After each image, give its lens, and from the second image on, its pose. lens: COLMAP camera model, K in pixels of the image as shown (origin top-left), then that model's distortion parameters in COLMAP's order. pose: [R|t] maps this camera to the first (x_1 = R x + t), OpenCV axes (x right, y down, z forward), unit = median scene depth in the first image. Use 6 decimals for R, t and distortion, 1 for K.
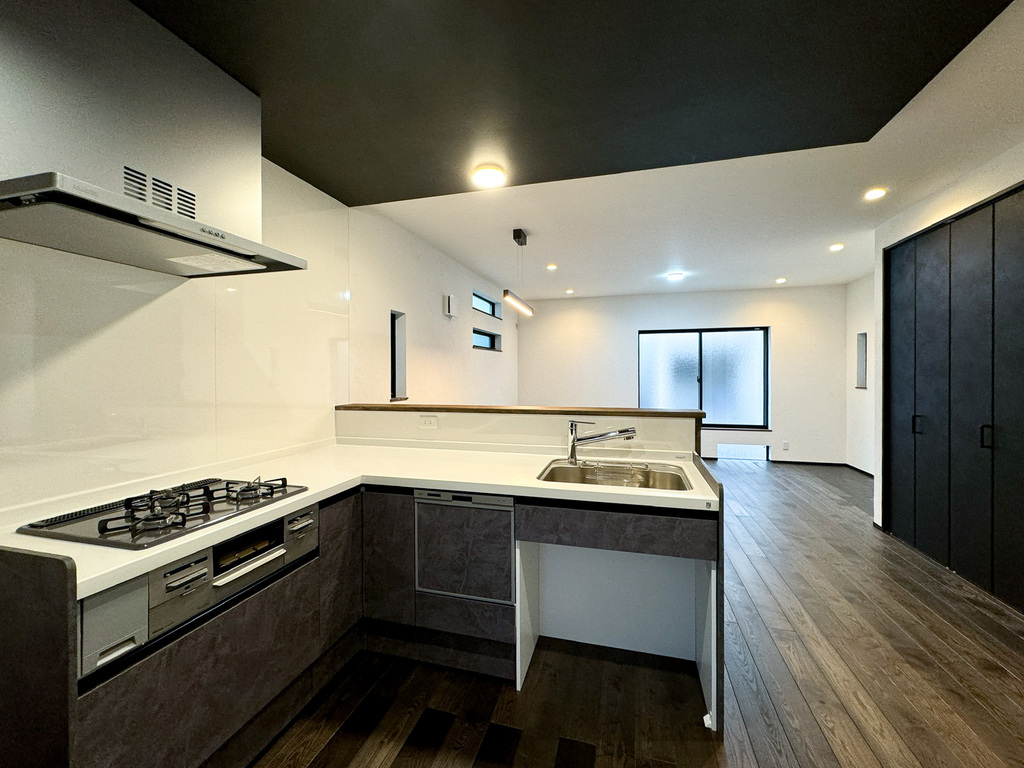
lens RADIAL K [[416.6, 0, 513.9], [0, 416.6, 375.5], [0, 0, 1]] dist [-0.000330, 0.000049]
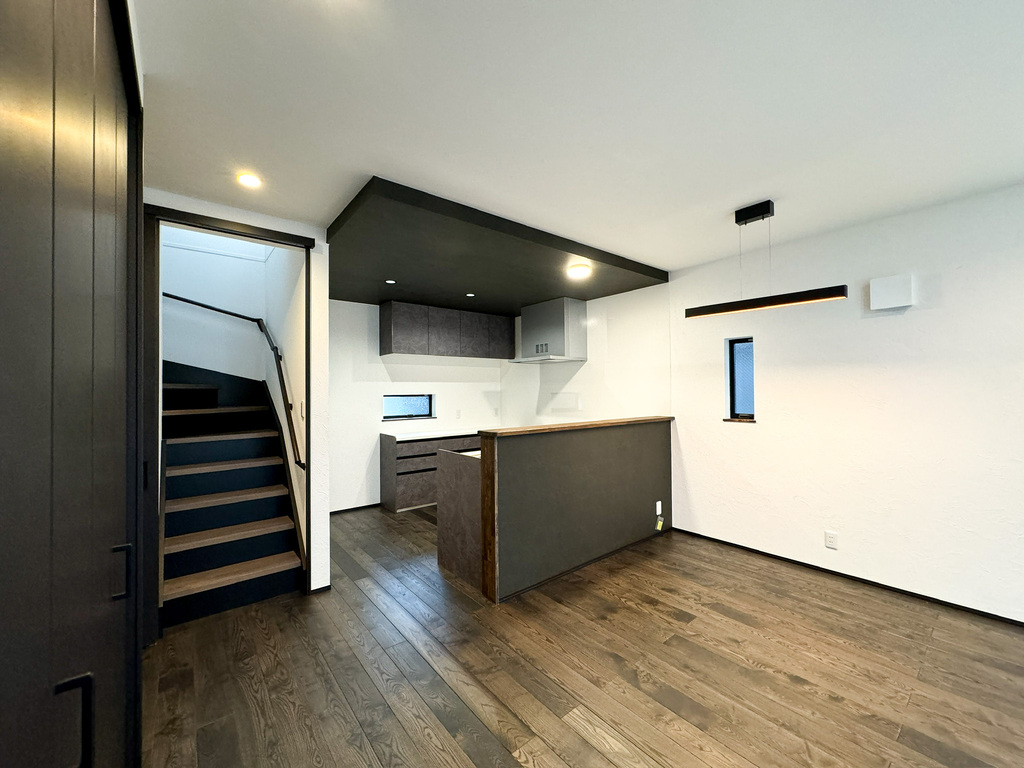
lens RADIAL K [[407.1, 0, 514.1], [0, 407.1, 385.0], [0, 0, 1]] dist [0.000335, -0.000094]
pose [[-0.576500, -0.000153, -0.817097, 1.980566], [0.008267, 0.999948, -0.006020, -0.065378], [0.817055, -0.010226, -0.576469, 2.511241]]
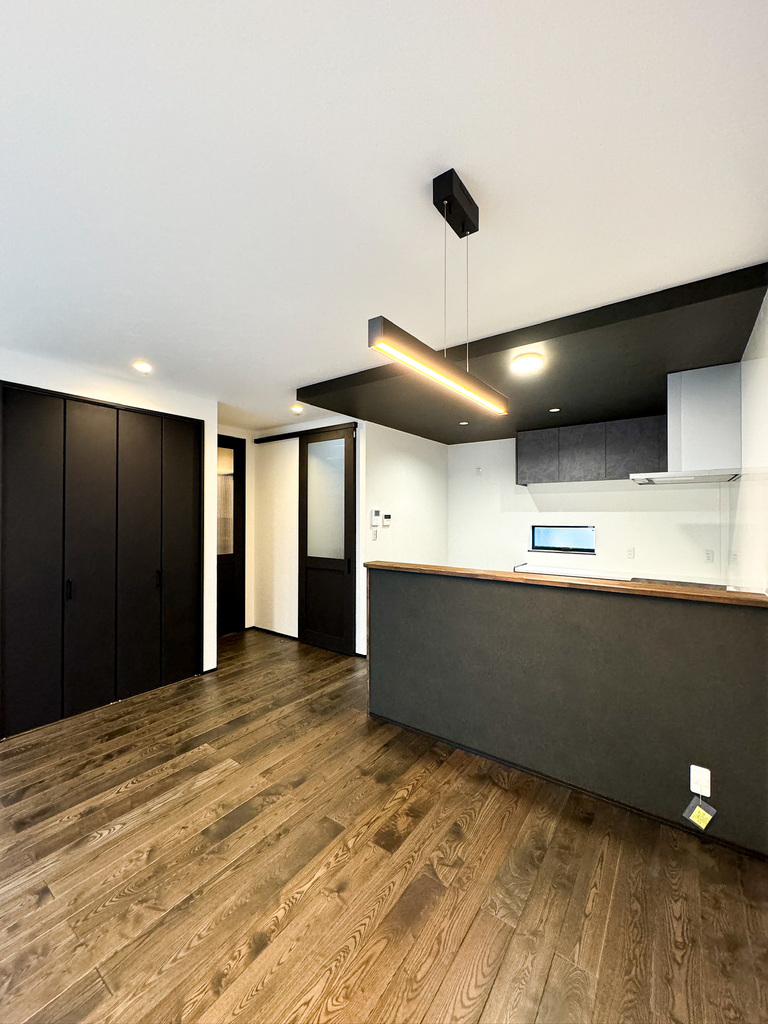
lens RADIAL K [[407.1, 0, 382.8], [0, 407.1, 513.2], [0, 0, 1]] dist [0.000335, -0.000094]
pose [[-0.934499, 0.006974, 0.355898, -0.129564], [0.006196, 0.999975, -0.003327, -0.107564], [-0.355912, -0.000904, -0.934519, 3.239016]]
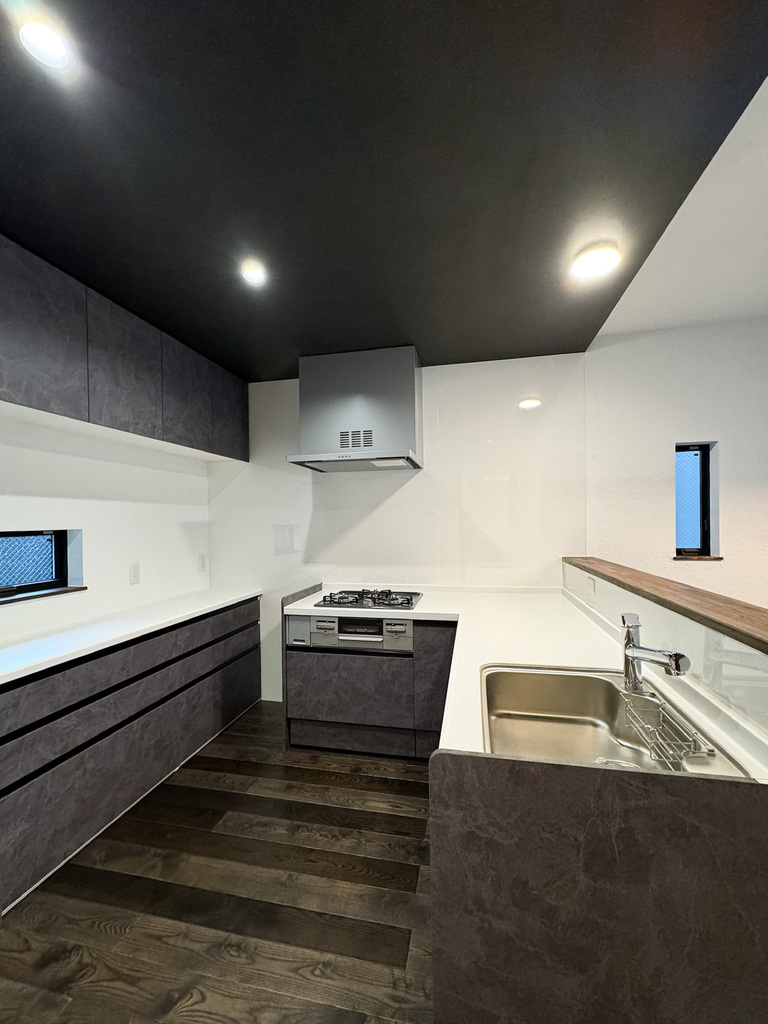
lens RADIAL K [[422.3, 0, 385.1], [0, 422.3, 524.2], [0, 0, 1]] dist [-0.000067, 0.000122]
pose [[0.061761, 0.012956, -0.998007, 1.006249], [0.007229, 0.999884, 0.013428, -0.042669], [0.998065, -0.008044, 0.061660, 0.871496]]
